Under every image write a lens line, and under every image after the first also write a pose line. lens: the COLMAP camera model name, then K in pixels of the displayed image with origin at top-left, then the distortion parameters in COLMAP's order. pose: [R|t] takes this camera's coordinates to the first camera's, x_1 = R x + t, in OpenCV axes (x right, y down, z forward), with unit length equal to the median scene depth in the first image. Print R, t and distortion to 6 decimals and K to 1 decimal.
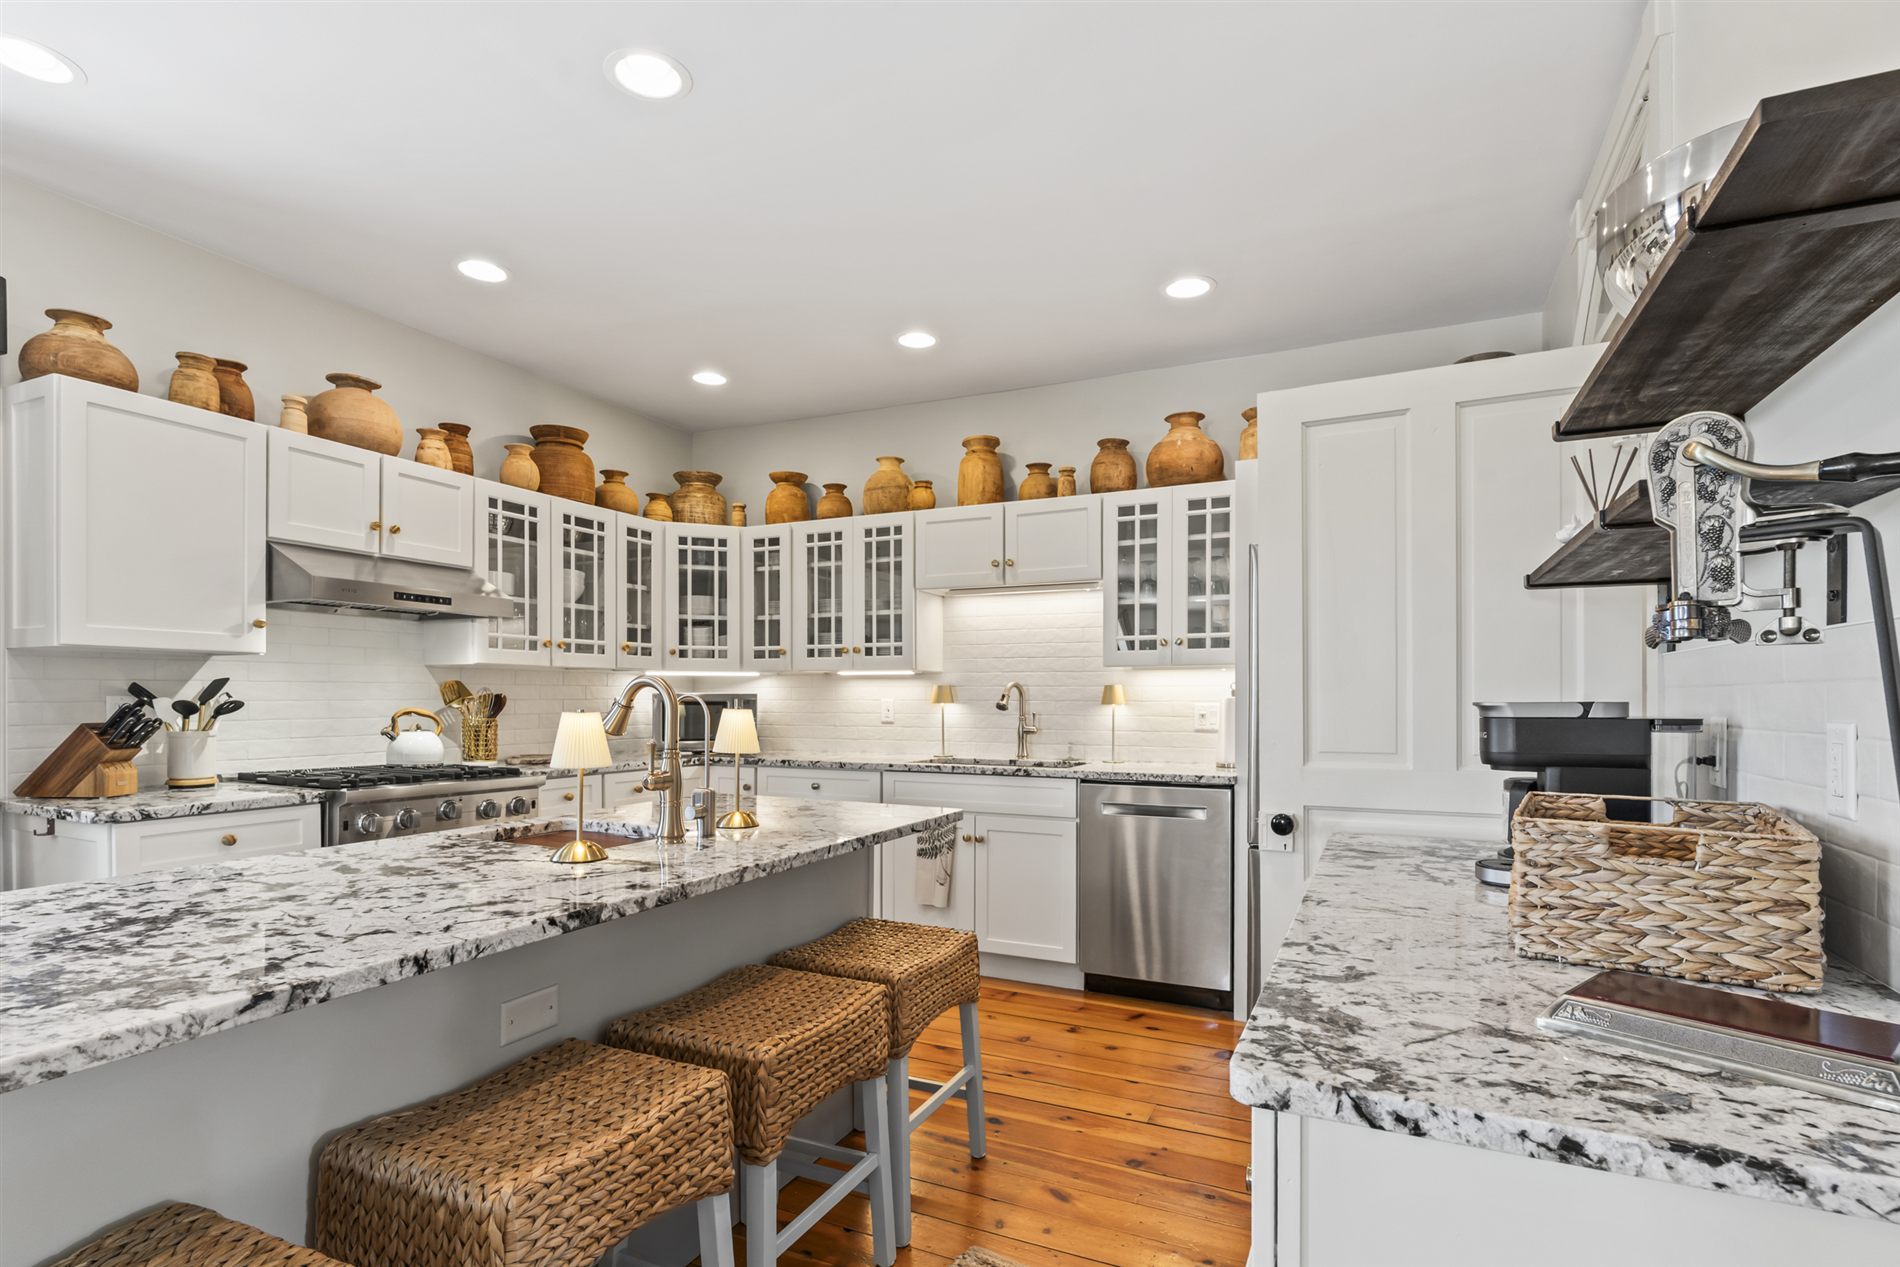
lens RADIAL K [[927.3, 0, 949.0], [0, 927.3, 714.7], [0, 0, 1]] dist [0.000274, -0.000179]
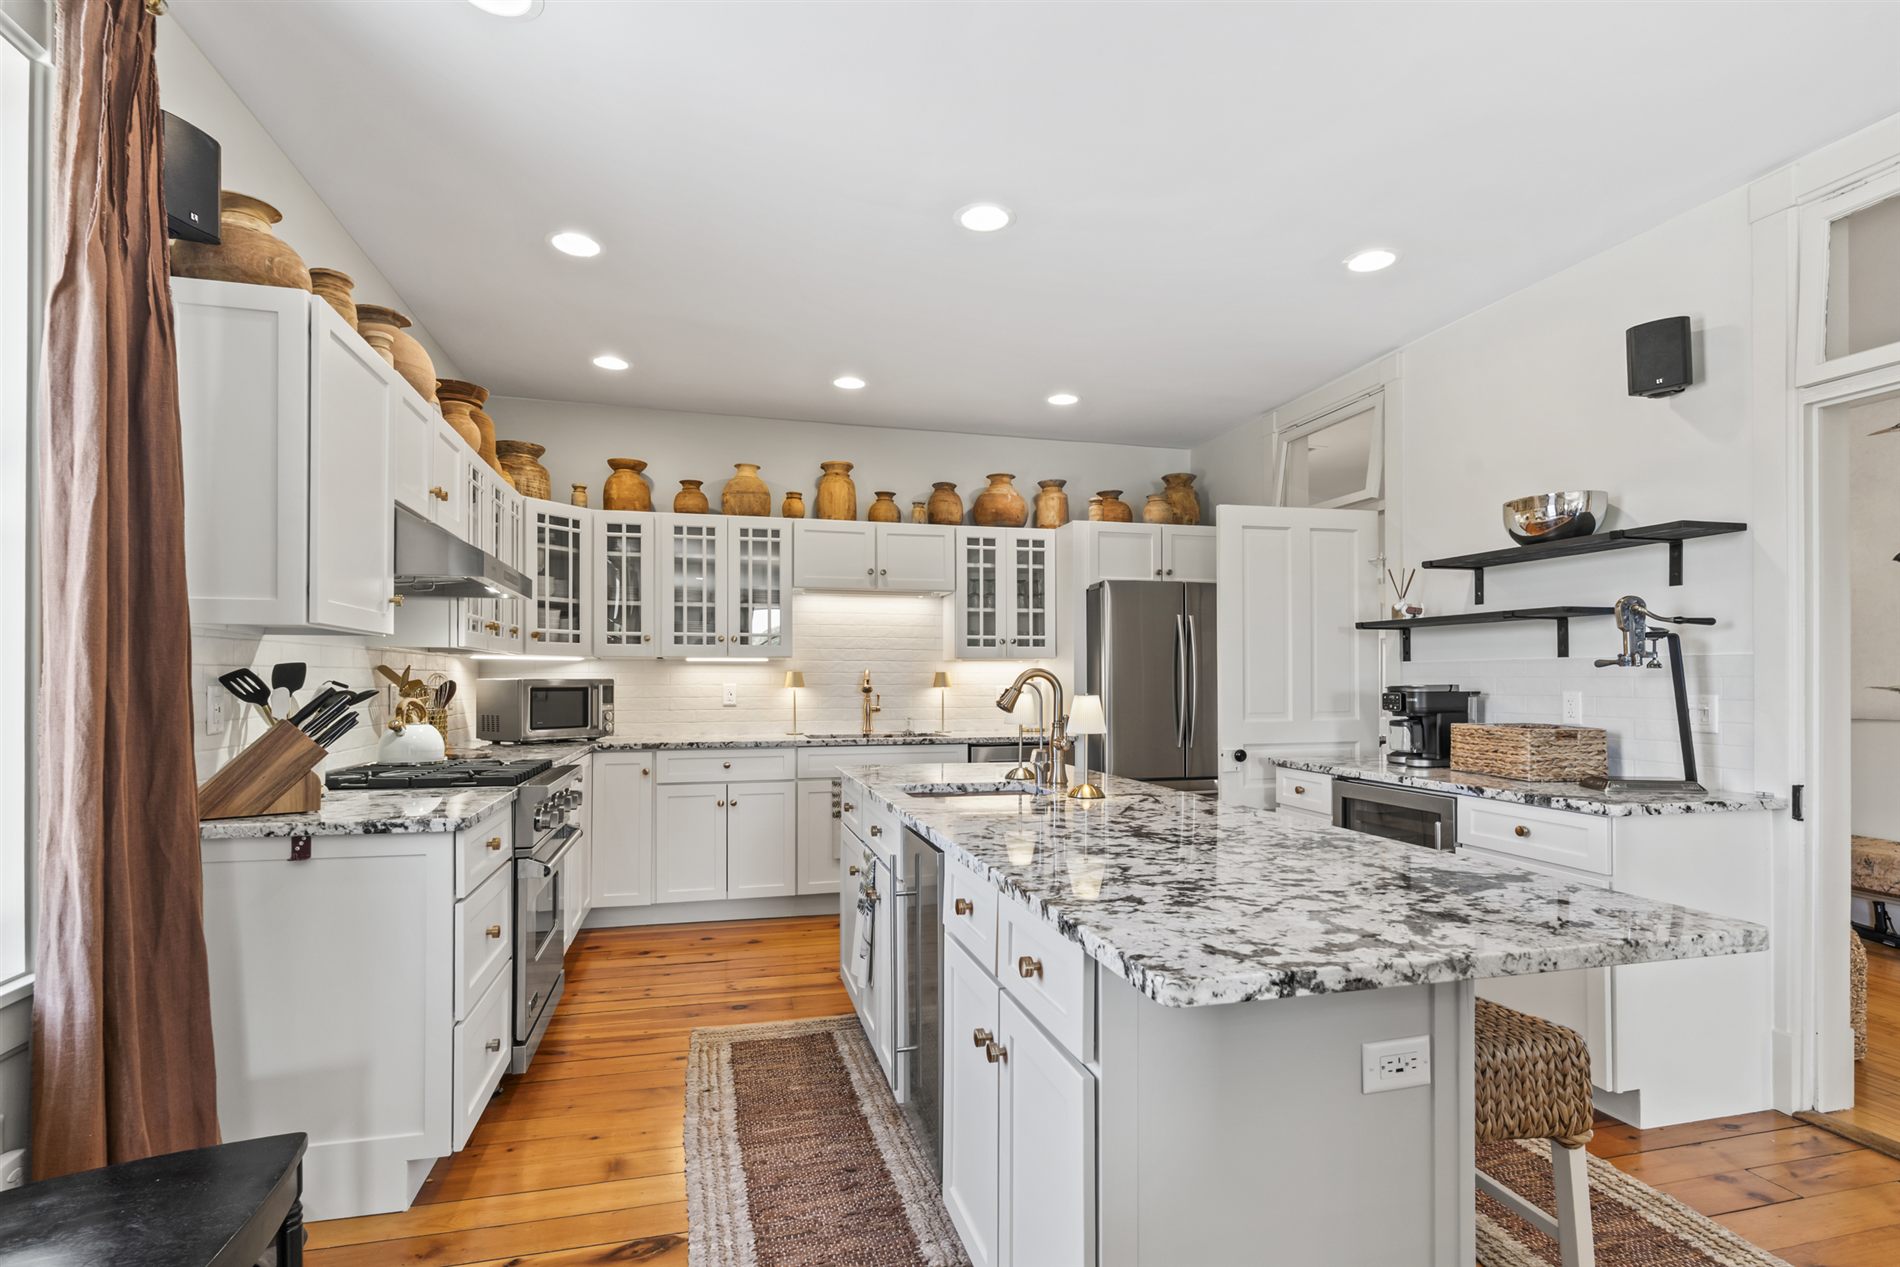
lens RADIAL K [[916.9, 0, 952.3], [0, 916.9, 675.6], [0, 0, 1]] dist [-0.001218, -0.001291]
pose [[0.765368, 0.000214, 0.643593, -0.609498], [0.014324, 0.999747, -0.017366, -0.004700], [-0.643434, 0.022510, 0.765171, 0.016786]]
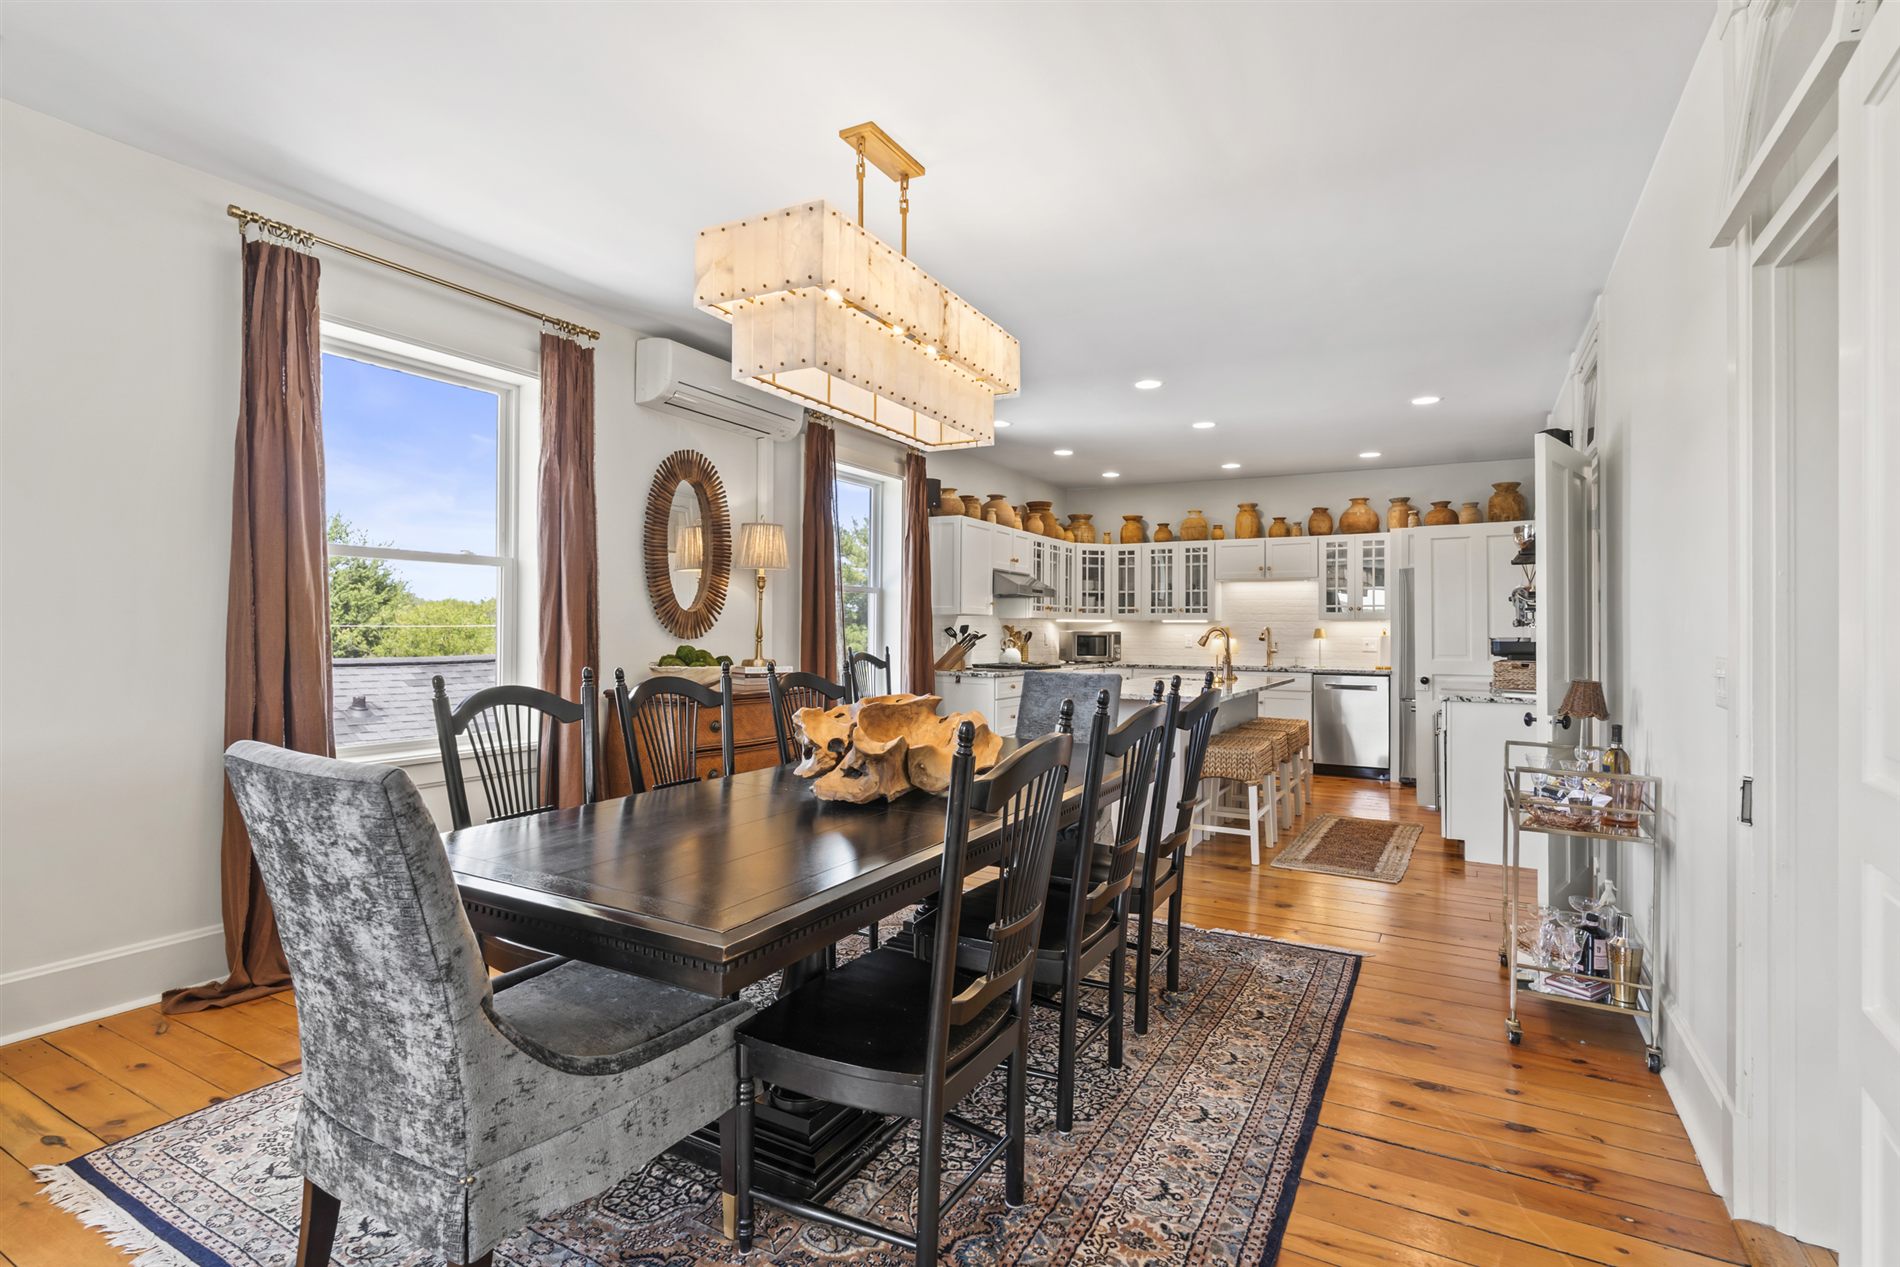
lens RADIAL K [[916.3, 0, 944.9], [0, 916.3, 620.2], [0, 0, 1]] dist [-0.000009, -0.000199]
pose [[0.997706, 0.004861, -0.067519, -0.480494], [-0.007010, 0.999475, -0.031623, 0.017416], [0.067330, 0.032024, 0.997217, -0.994288]]
